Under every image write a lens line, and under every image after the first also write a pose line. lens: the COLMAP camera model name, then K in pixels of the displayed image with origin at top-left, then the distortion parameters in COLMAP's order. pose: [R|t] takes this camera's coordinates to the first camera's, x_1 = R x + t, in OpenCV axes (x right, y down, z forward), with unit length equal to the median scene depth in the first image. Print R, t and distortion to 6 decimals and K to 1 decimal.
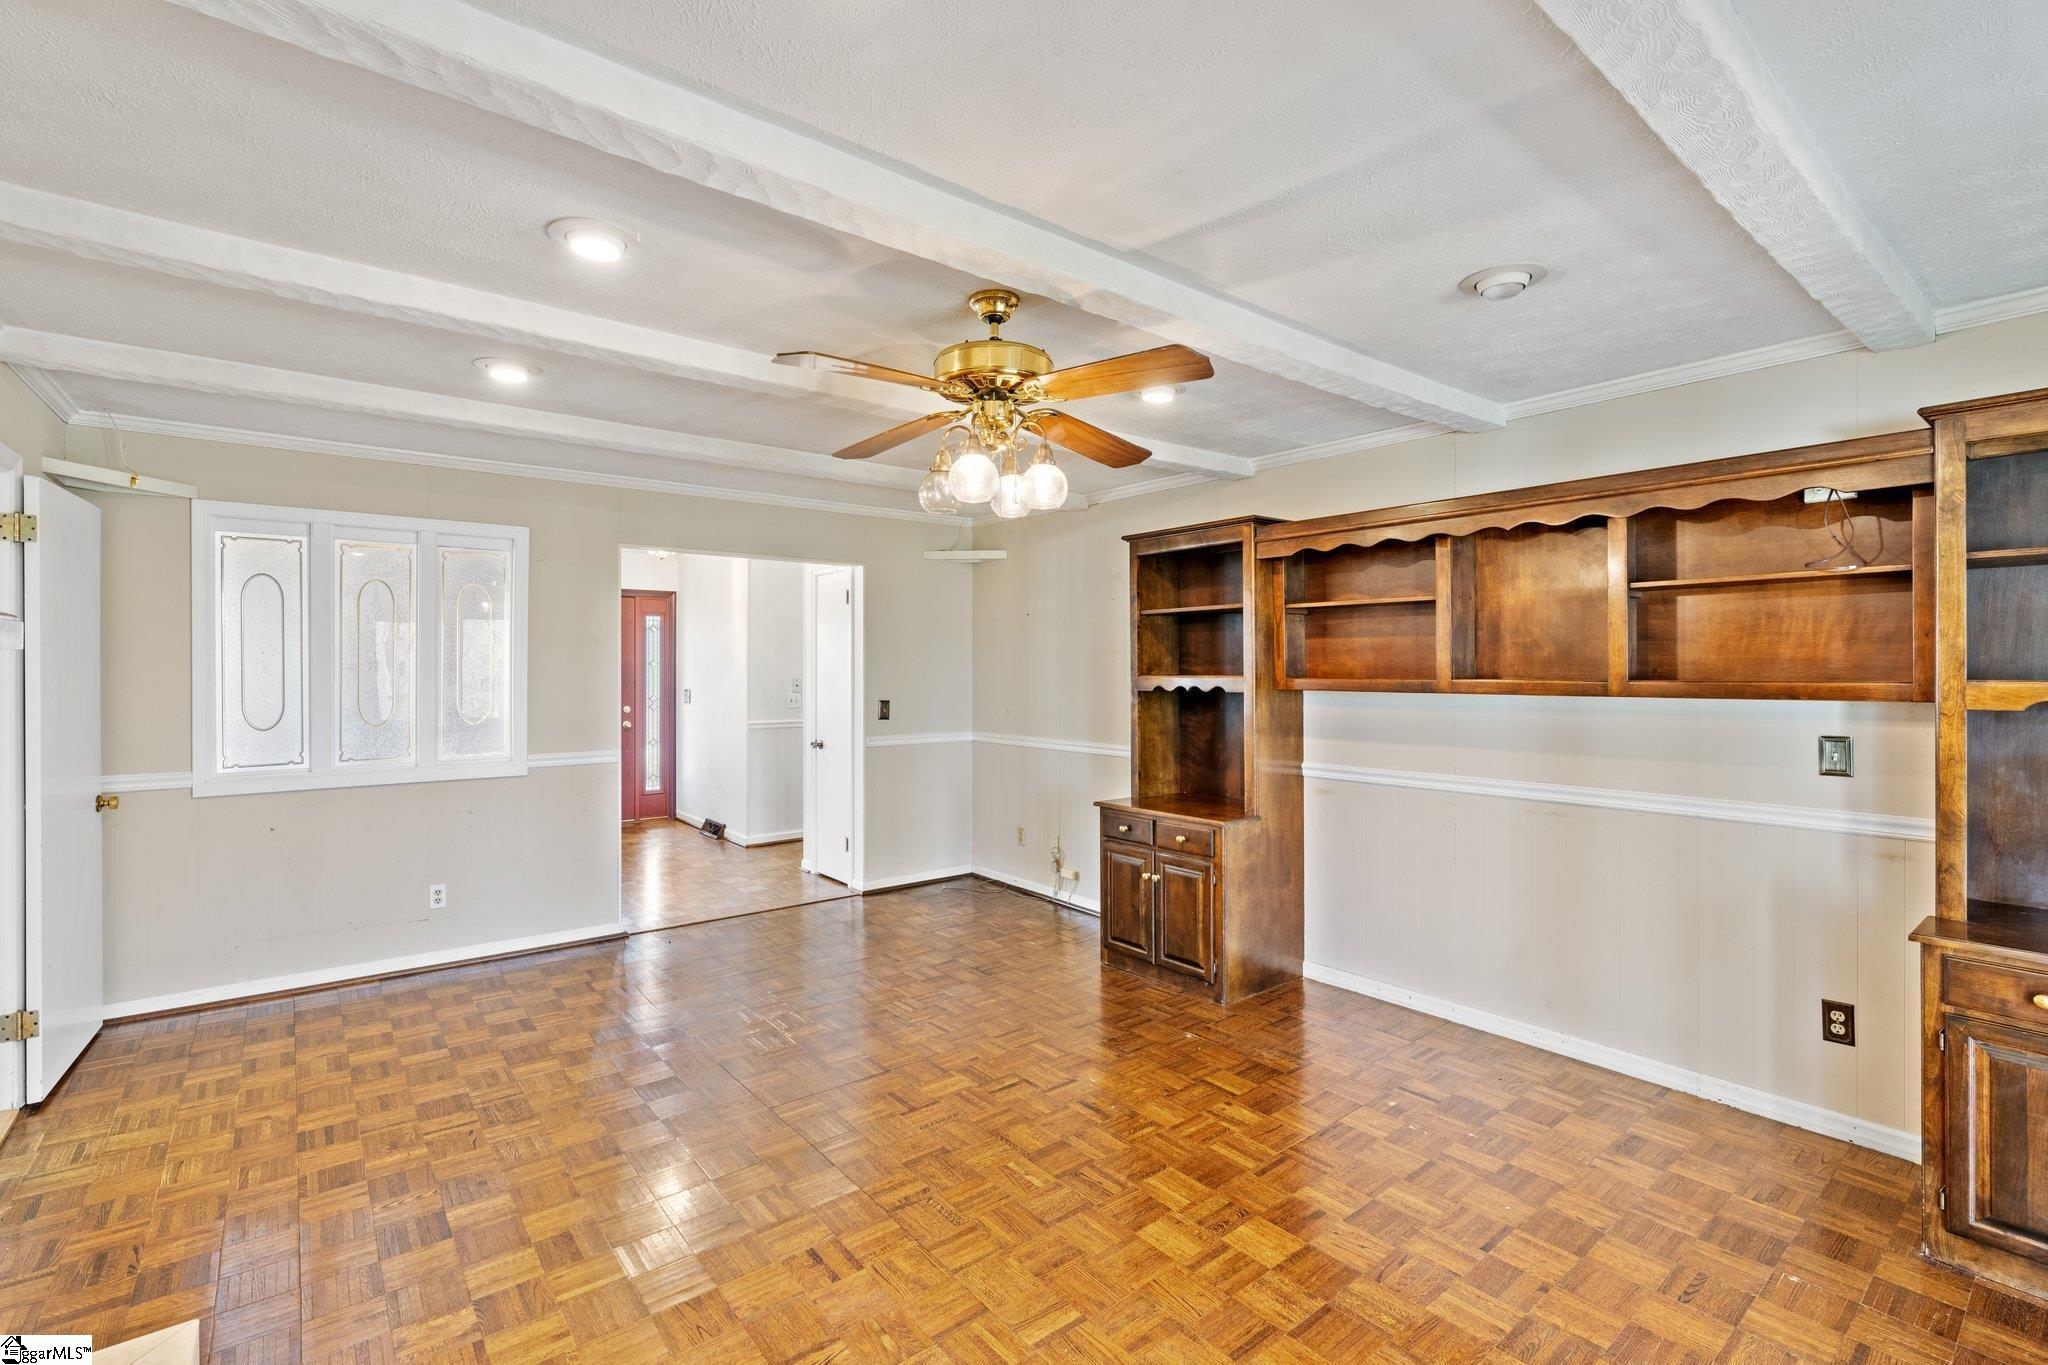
lens RADIAL K [[916.6, 0, 1026.5], [0, 916.6, 672.6], [0, 0, 1]] dist [-0.009514, 0.000895]
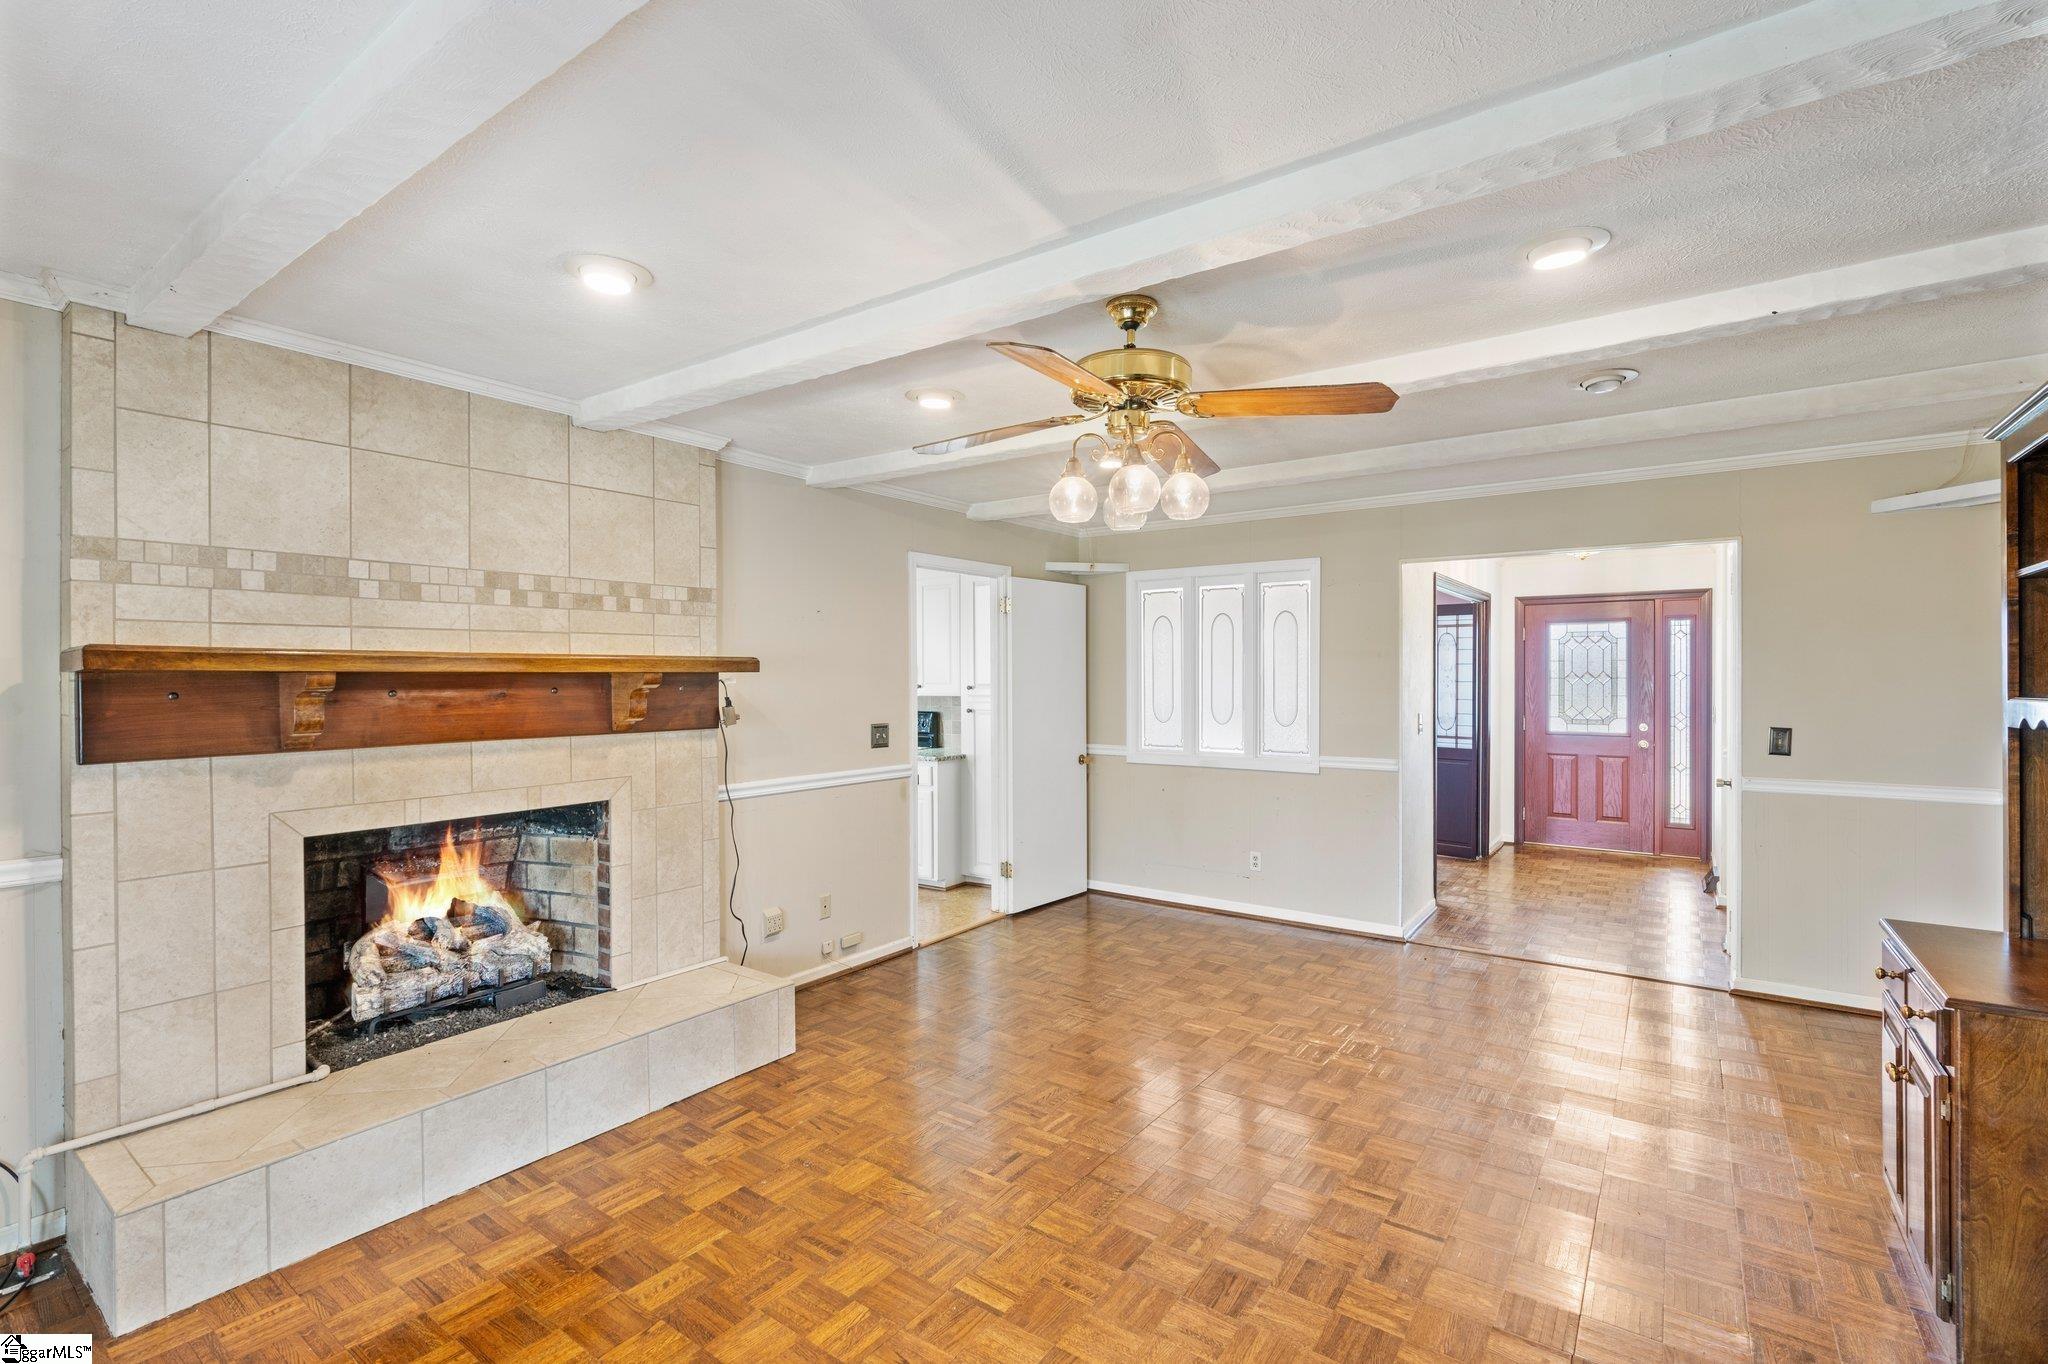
lens RADIAL K [[916.6, 0, 1024.9], [0, 916.6, 682.0], [0, 0, 1]] dist [-0.009514, 0.000895]
pose [[0.272858, 0.003342, -0.962048, 0.526517], [-0.005480, 0.999983, 0.001920, -0.003472], [0.962039, 0.004748, 0.272872, 0.374788]]
